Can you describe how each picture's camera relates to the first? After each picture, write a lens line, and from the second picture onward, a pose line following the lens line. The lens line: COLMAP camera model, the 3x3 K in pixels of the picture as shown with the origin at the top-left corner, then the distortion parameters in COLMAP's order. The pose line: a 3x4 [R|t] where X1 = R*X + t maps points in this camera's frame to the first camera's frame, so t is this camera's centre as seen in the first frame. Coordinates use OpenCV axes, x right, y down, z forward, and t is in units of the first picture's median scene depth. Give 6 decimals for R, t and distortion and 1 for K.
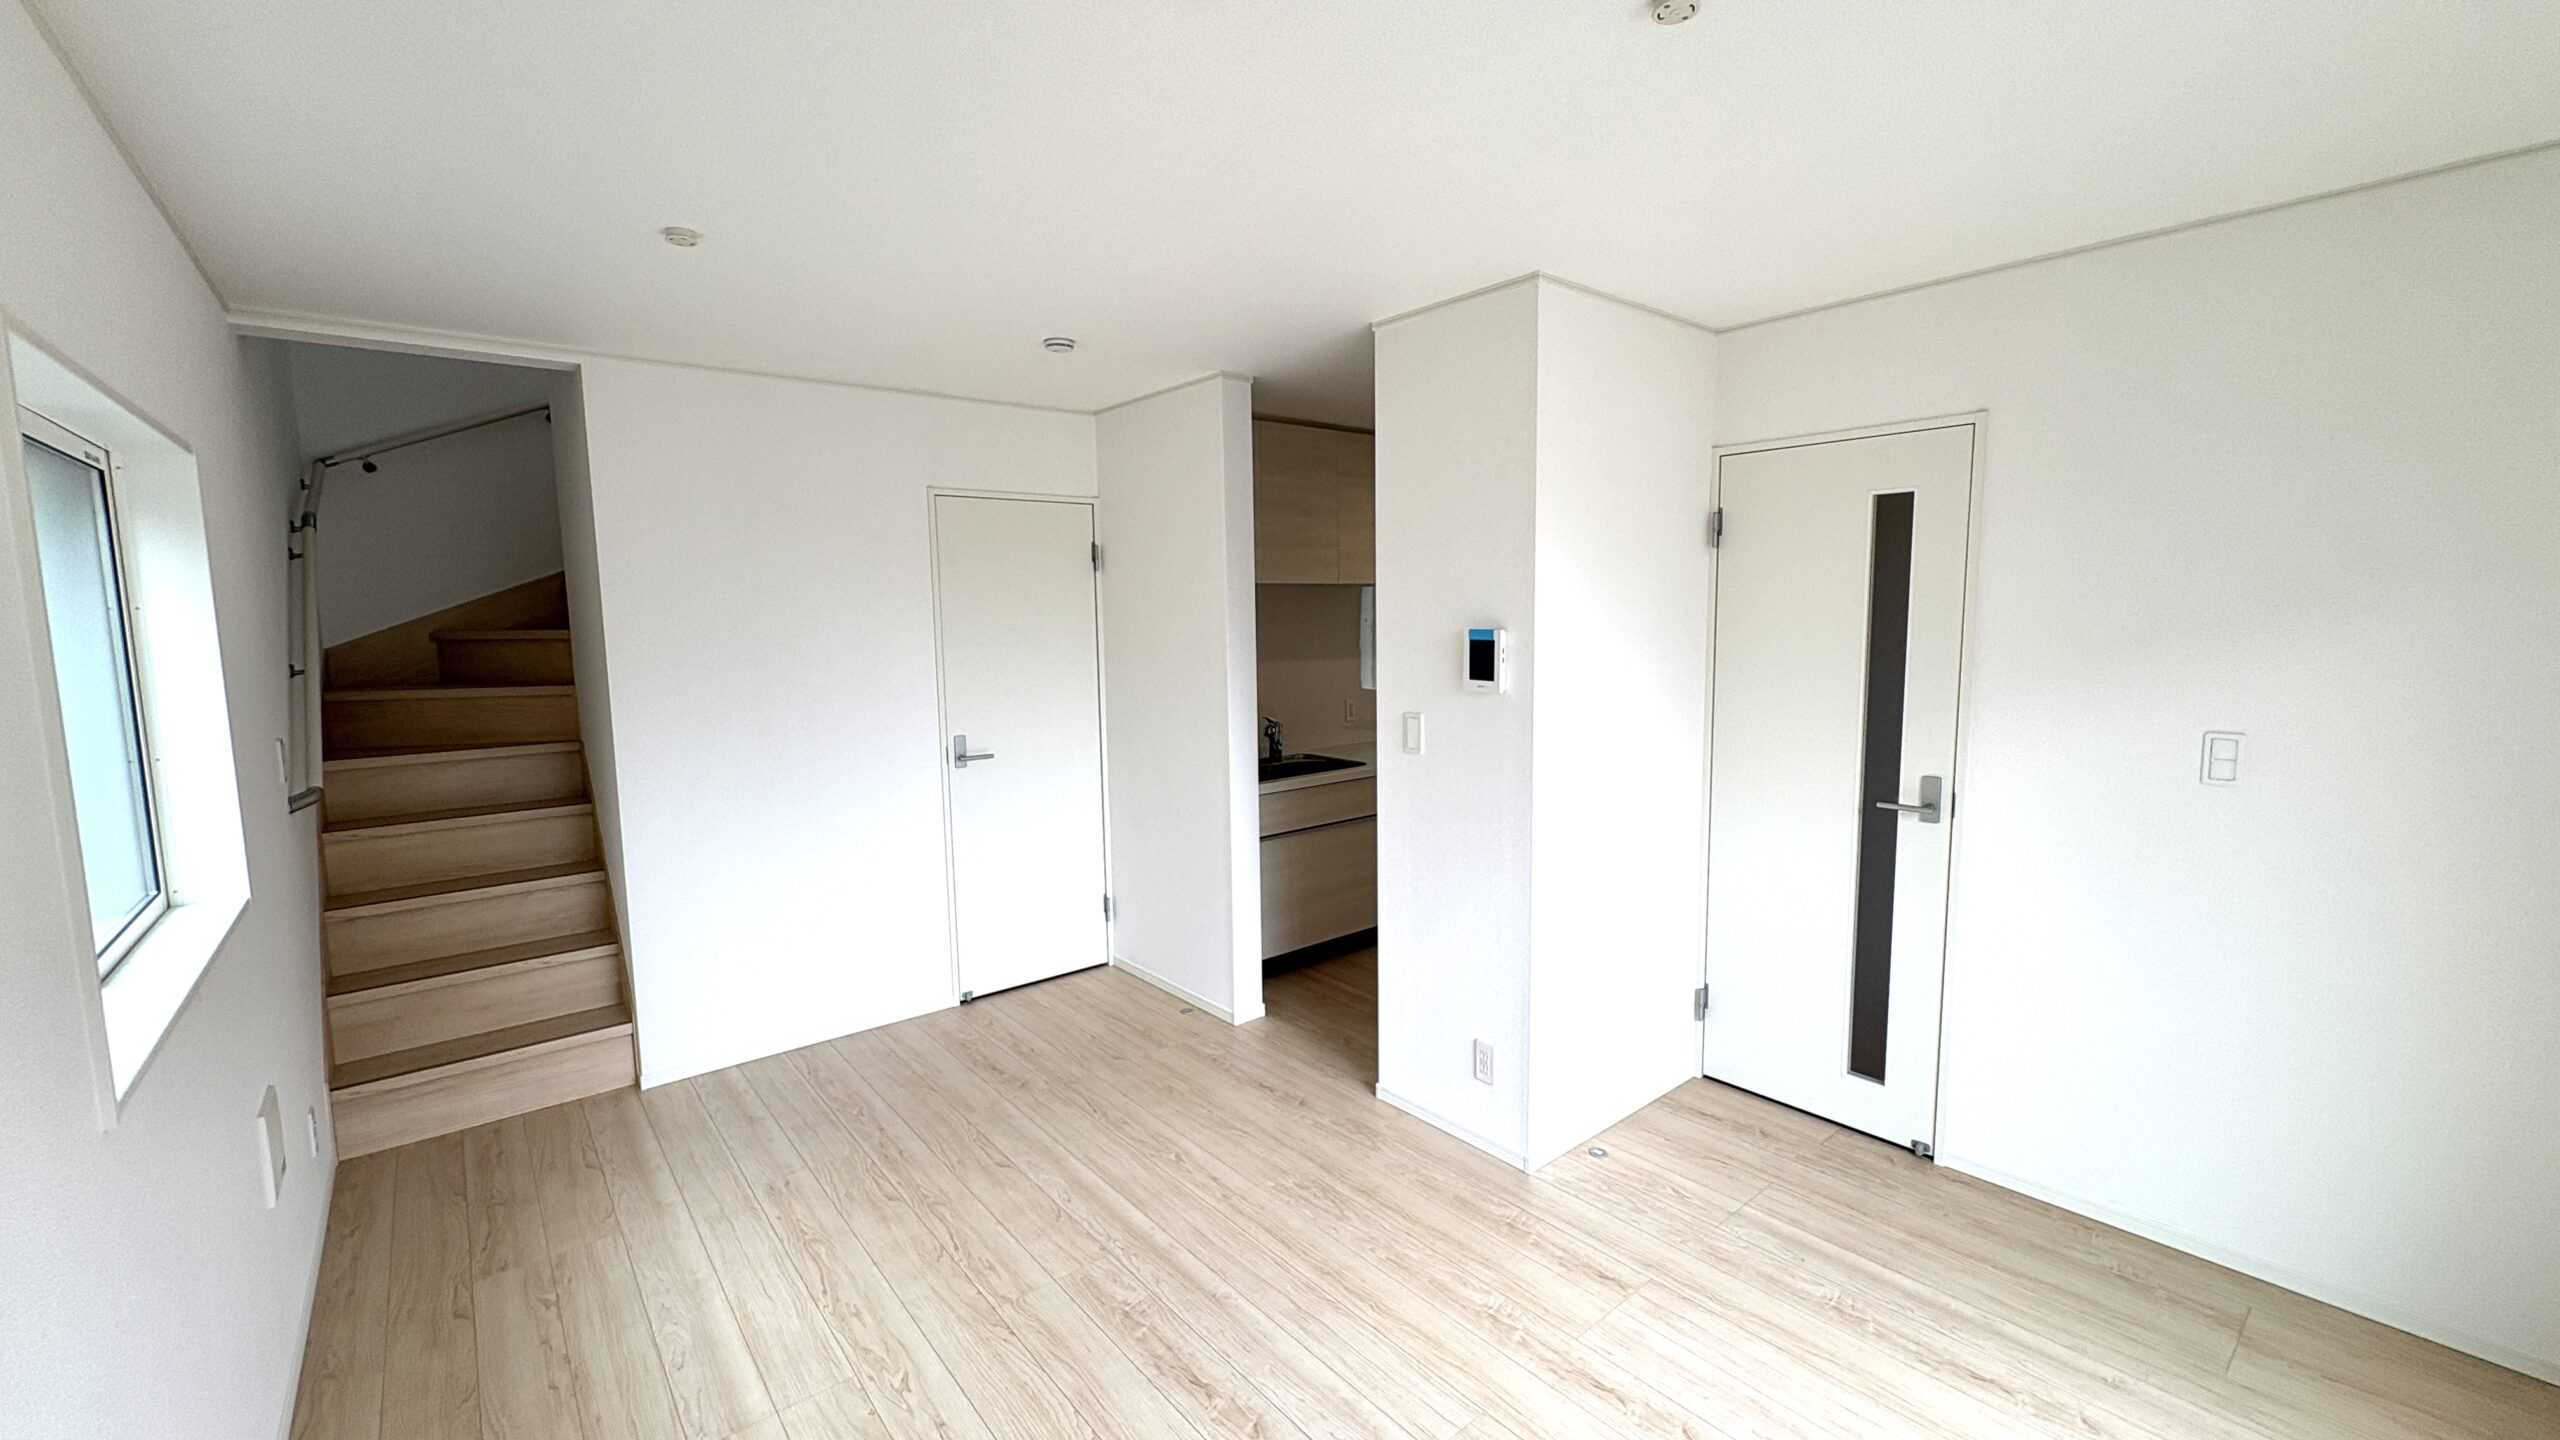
lens RADIAL K [[1025.3, 0, 1276.0], [0, 1025.3, 714.5], [0, 0, 1]] dist [0.000021, 0.000030]
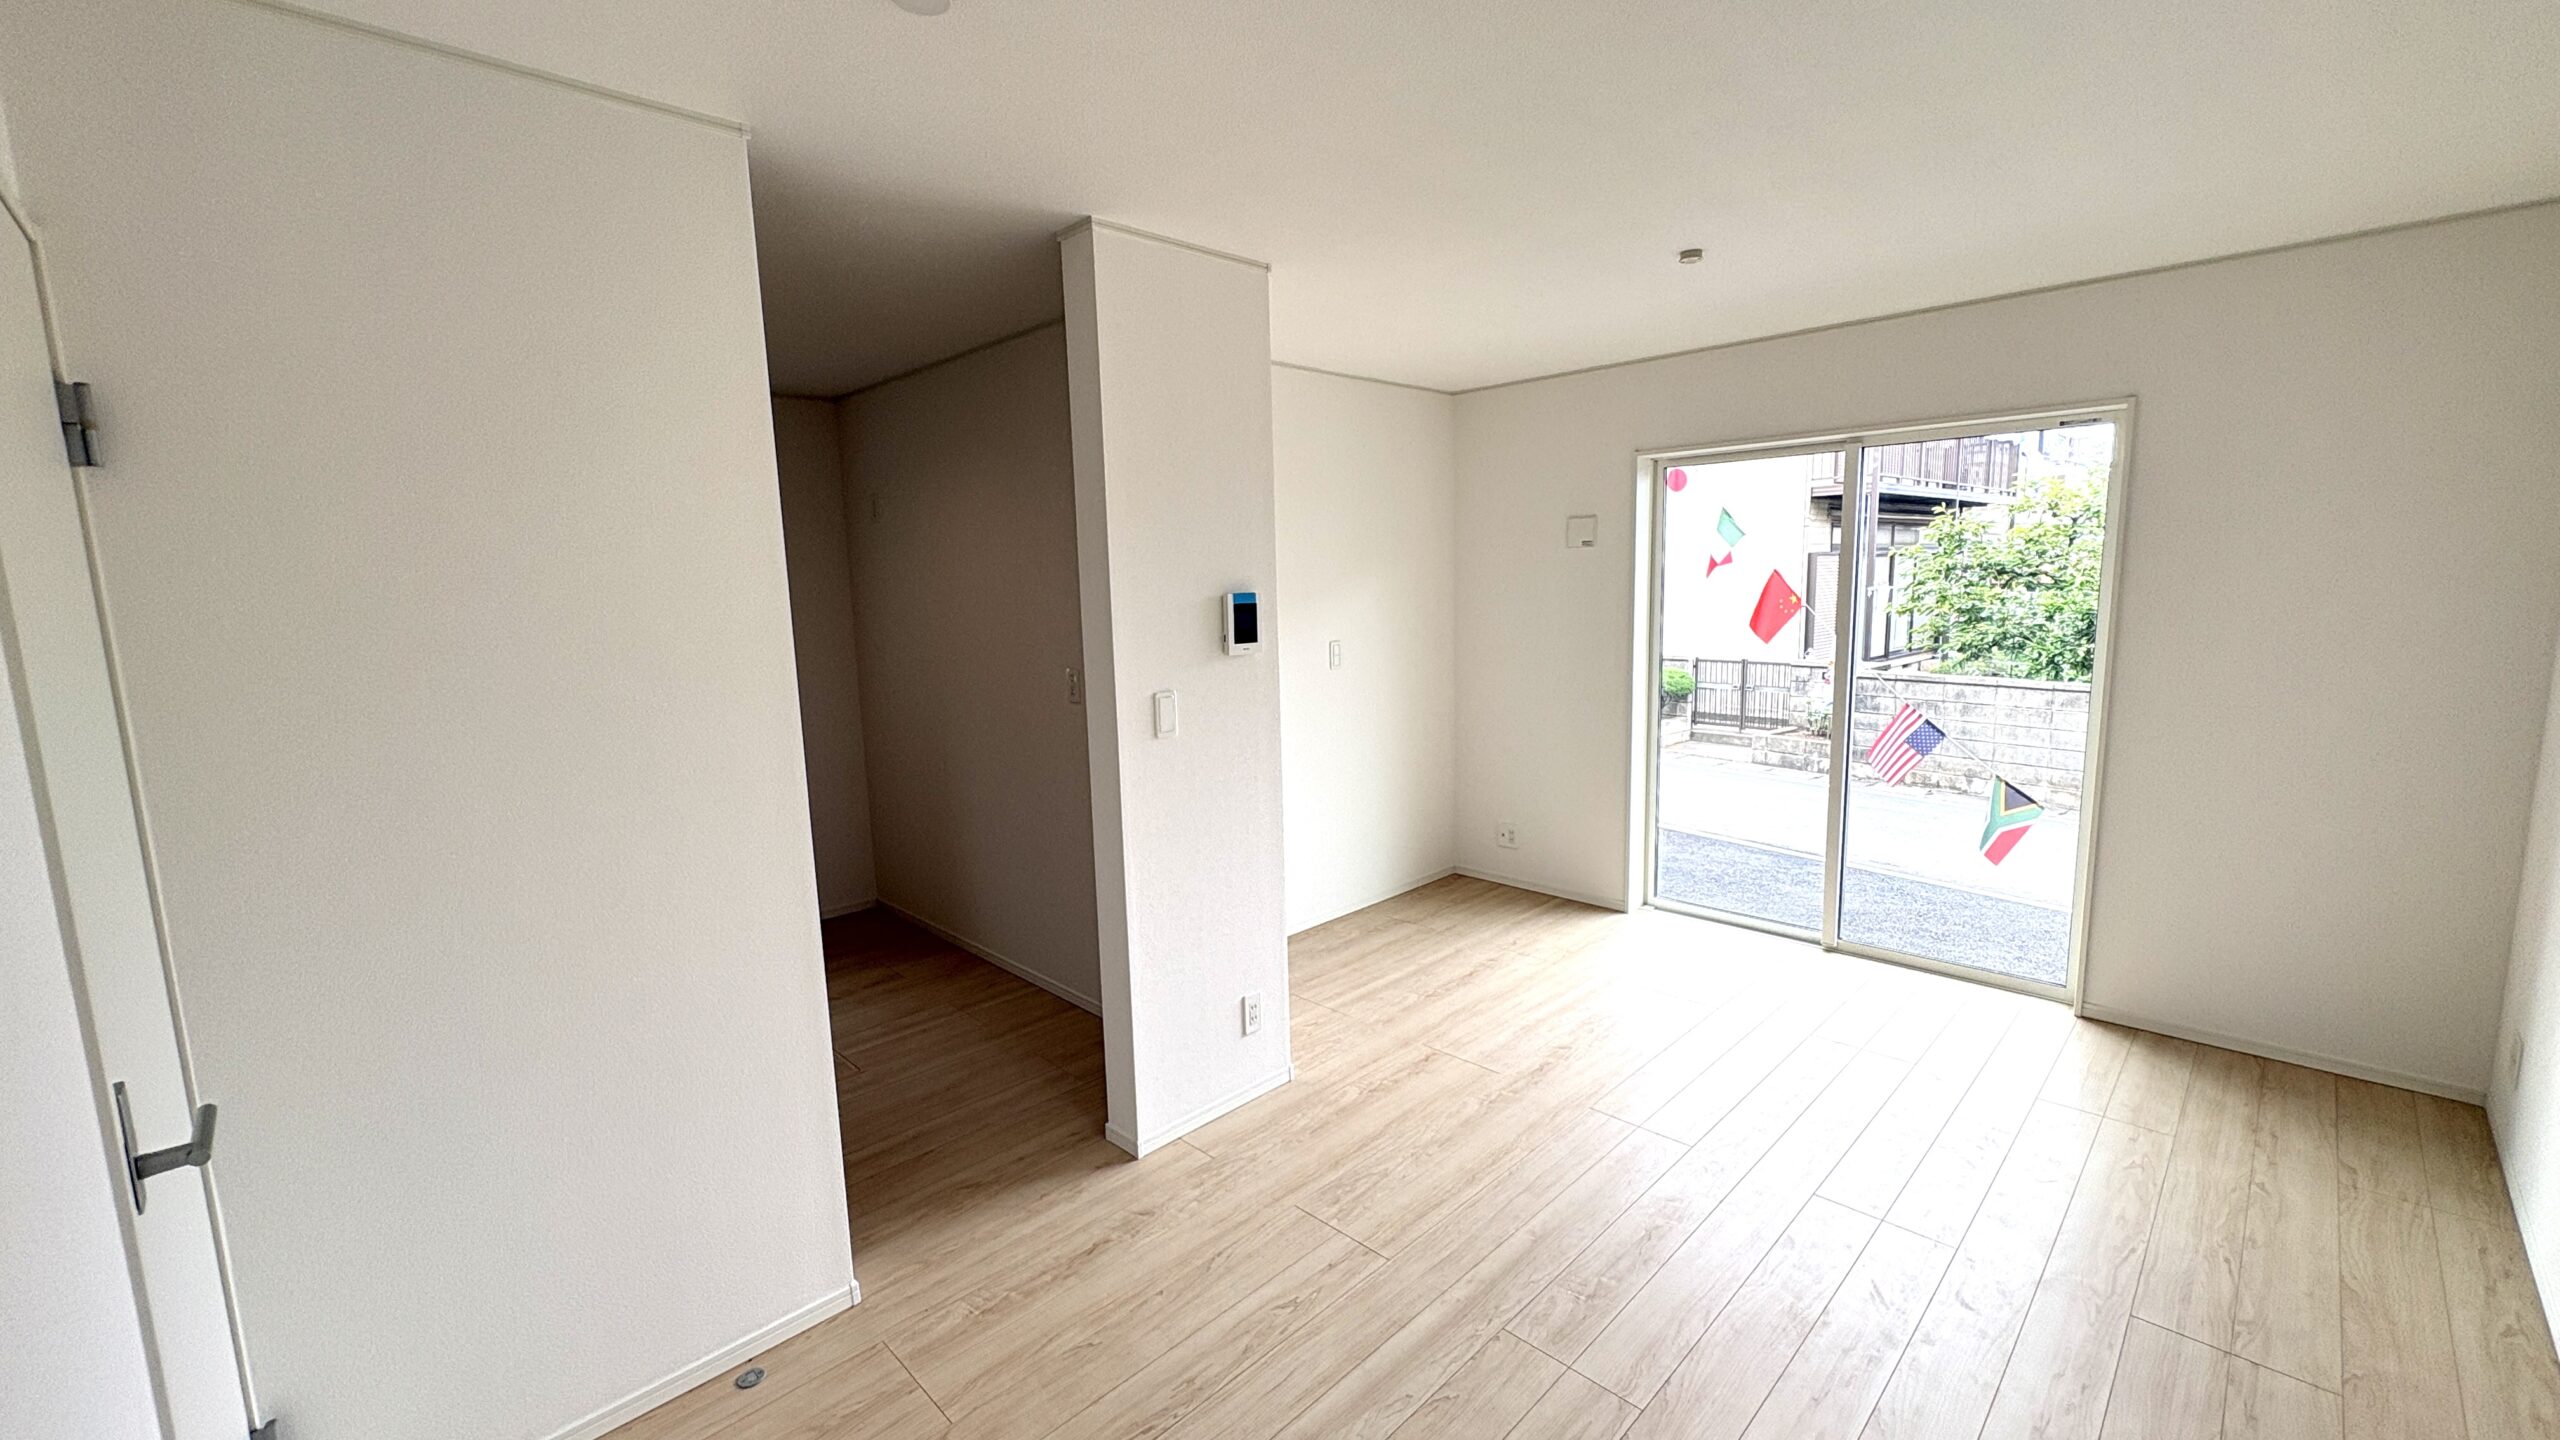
lens RADIAL K [[1025.3, 0, 1275.6], [0, 1025.3, 721.2], [0, 0, 1]] dist [0.000021, 0.000030]
pose [[-0.089504, -0.122054, 0.988480, -0.834760], [0.136147, 0.981647, 0.133538, -0.090891], [-0.986637, 0.146530, -0.071244, 1.070231]]
